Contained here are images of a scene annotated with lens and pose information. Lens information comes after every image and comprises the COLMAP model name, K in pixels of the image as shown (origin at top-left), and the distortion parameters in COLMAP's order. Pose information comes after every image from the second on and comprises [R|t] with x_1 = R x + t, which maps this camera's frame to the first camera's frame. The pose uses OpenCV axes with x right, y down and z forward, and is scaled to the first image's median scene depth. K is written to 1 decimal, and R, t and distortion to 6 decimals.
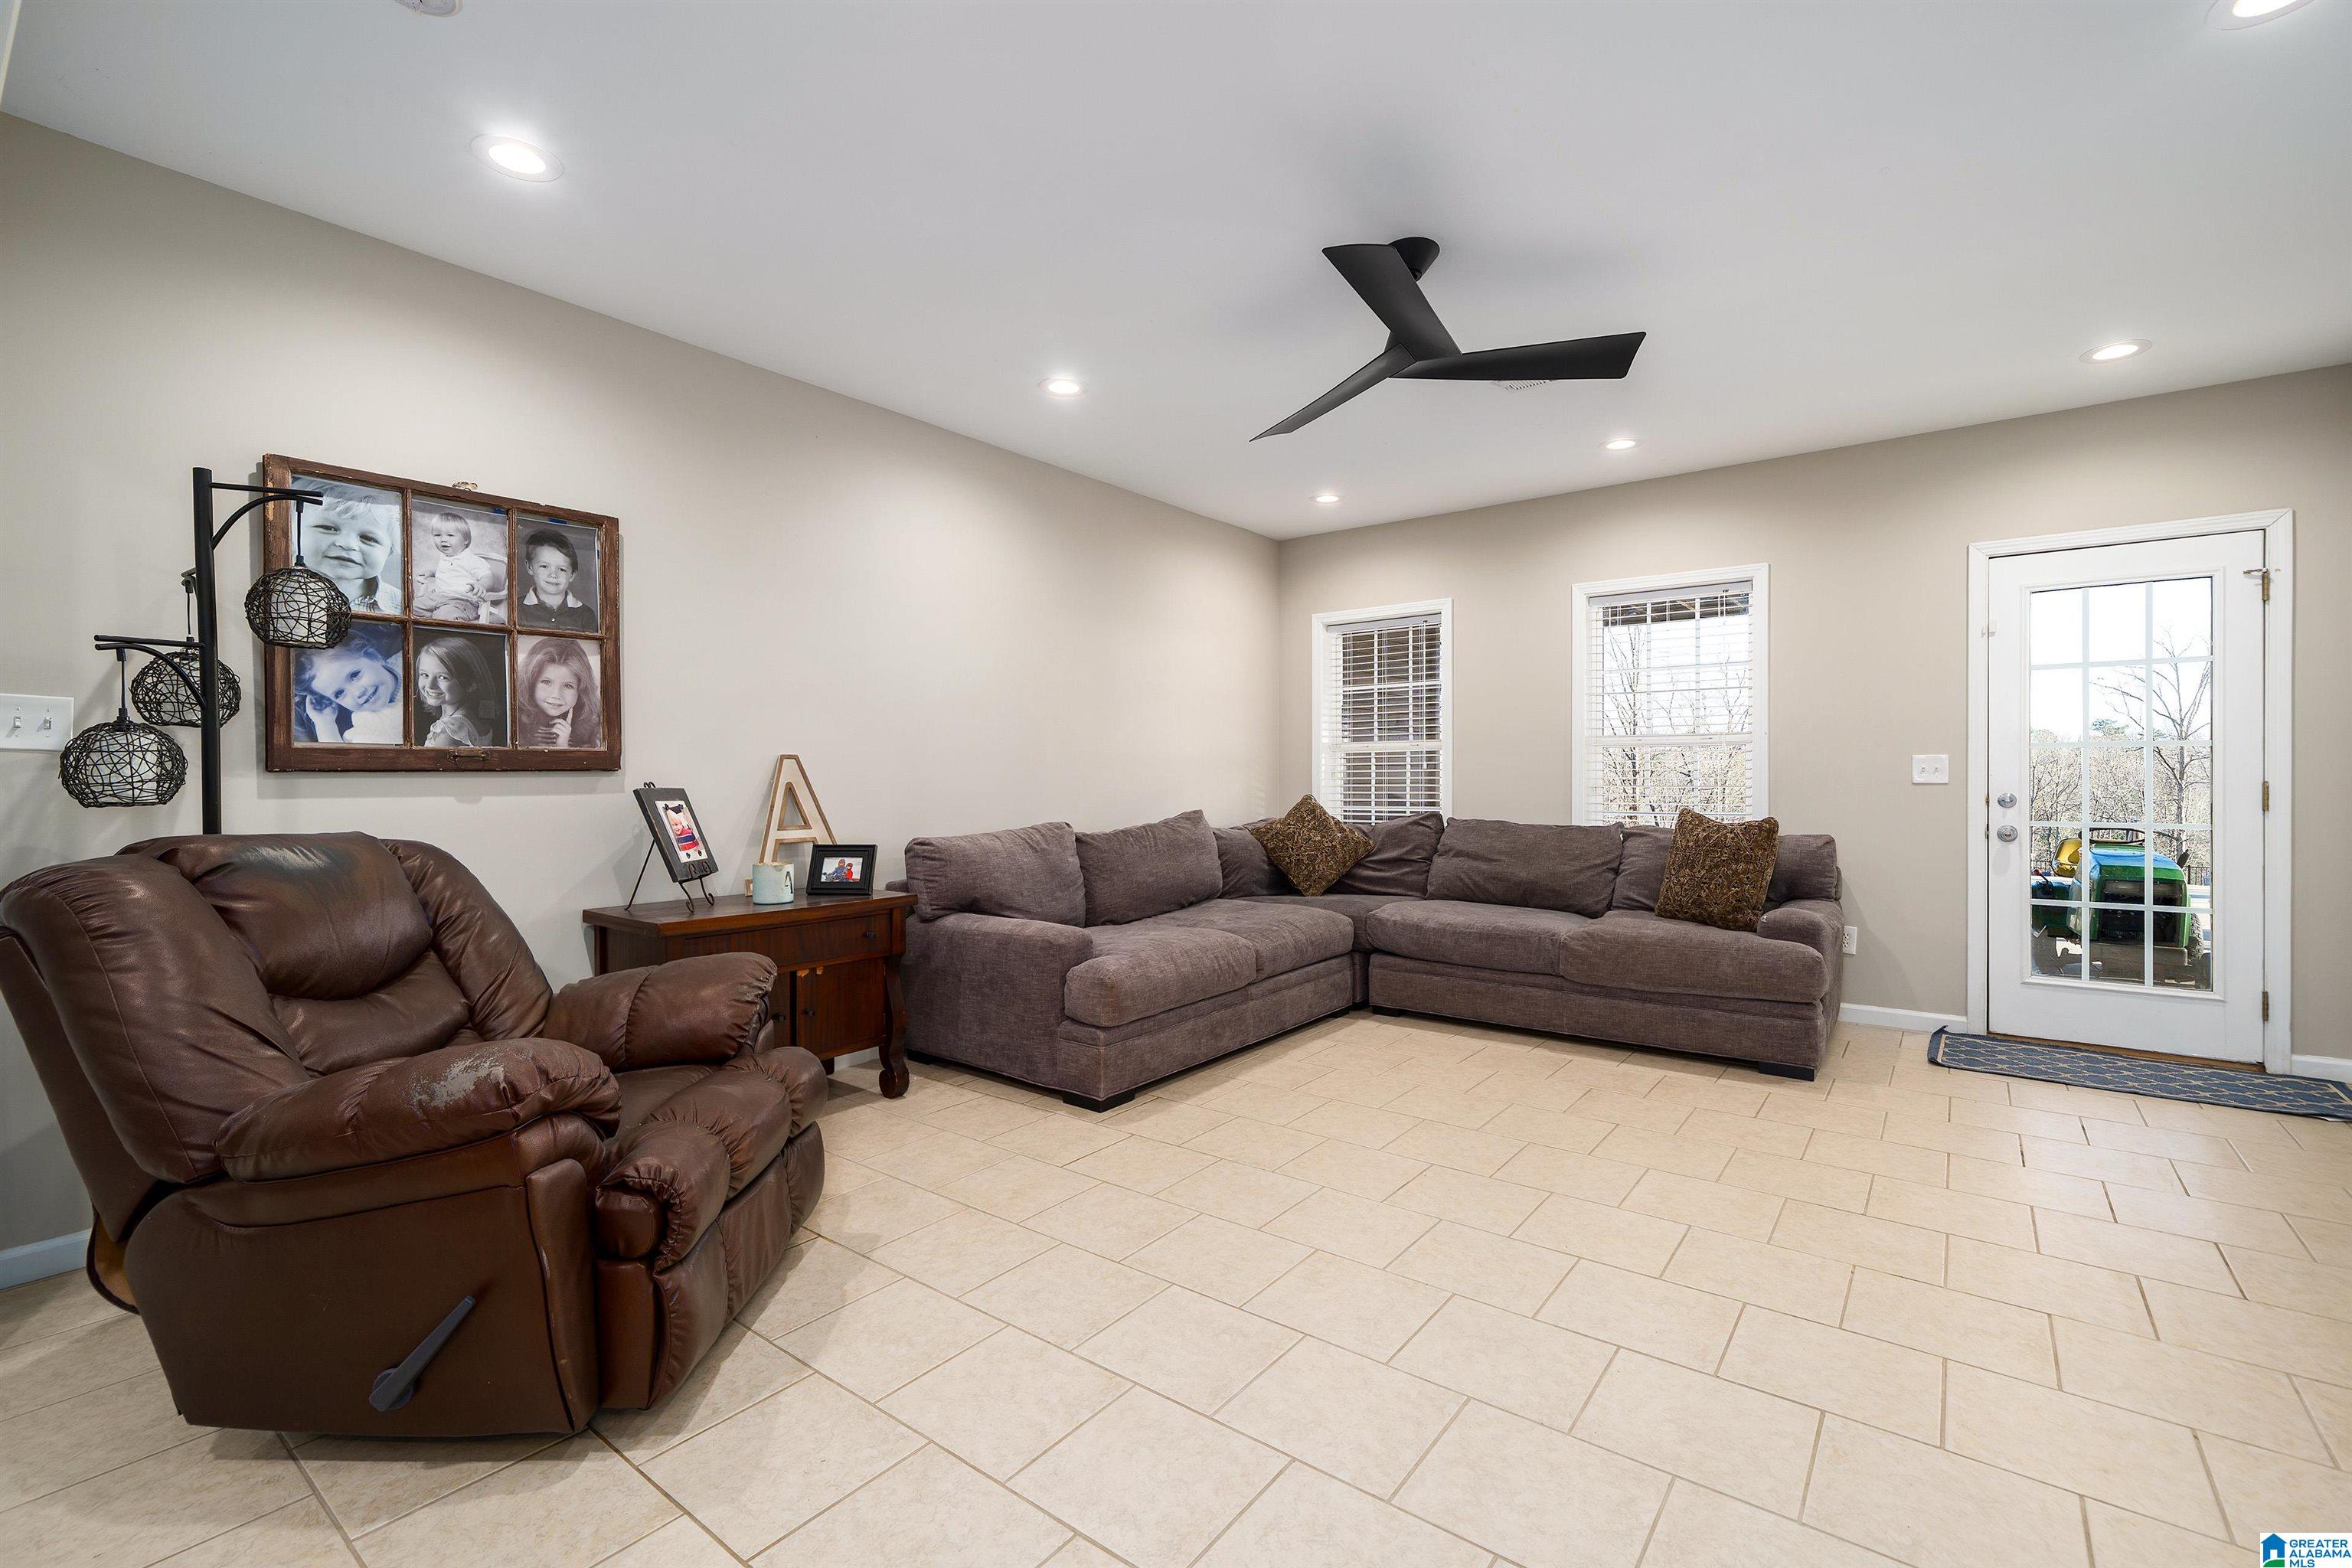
lens RADIAL K [[1010.8, 0, 1175.8], [0, 1010.8, 782.1], [0, 0, 1]] dist [-0.000565, 0.000027]
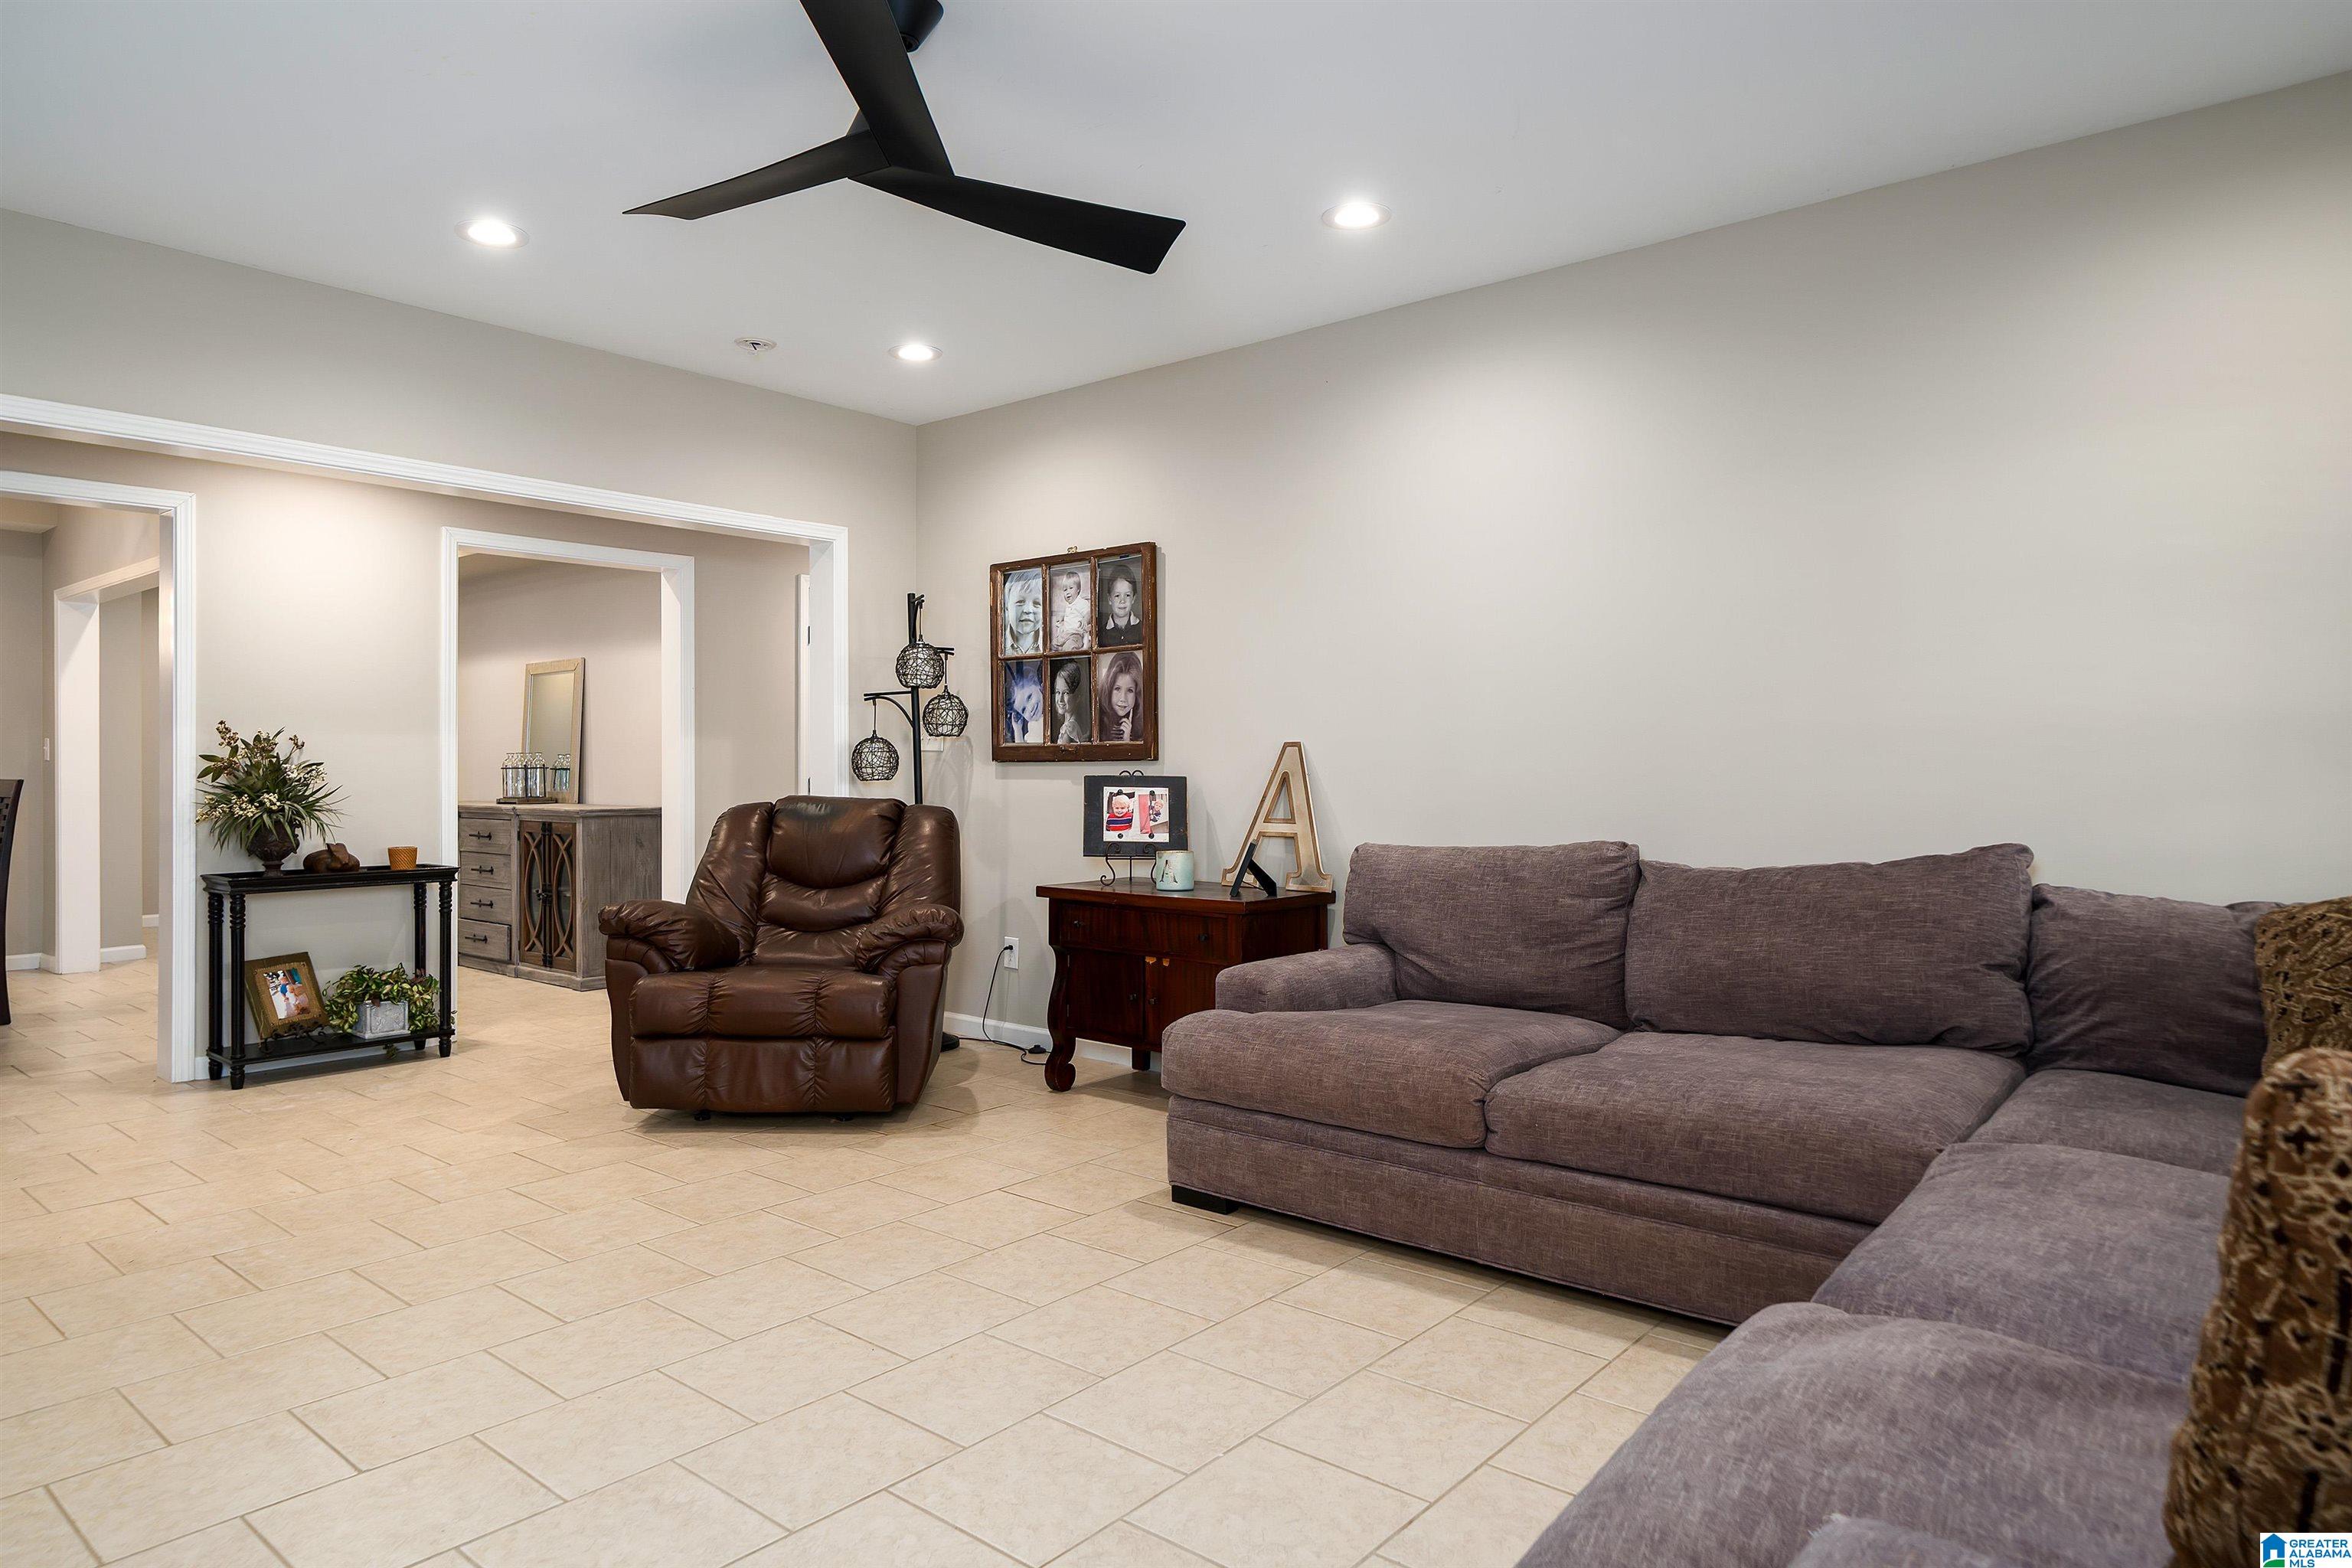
lens RADIAL K [[1409.7, 0, 1170.2], [0, 1409.7, 767.6], [0, 0, 1]] dist [0.002513, -0.001362]
pose [[-0.046192, 0.004589, -0.998922, 1.097090], [-0.005227, 0.999975, 0.004836, -0.011563], [0.998919, 0.005444, -0.046167, 1.142477]]
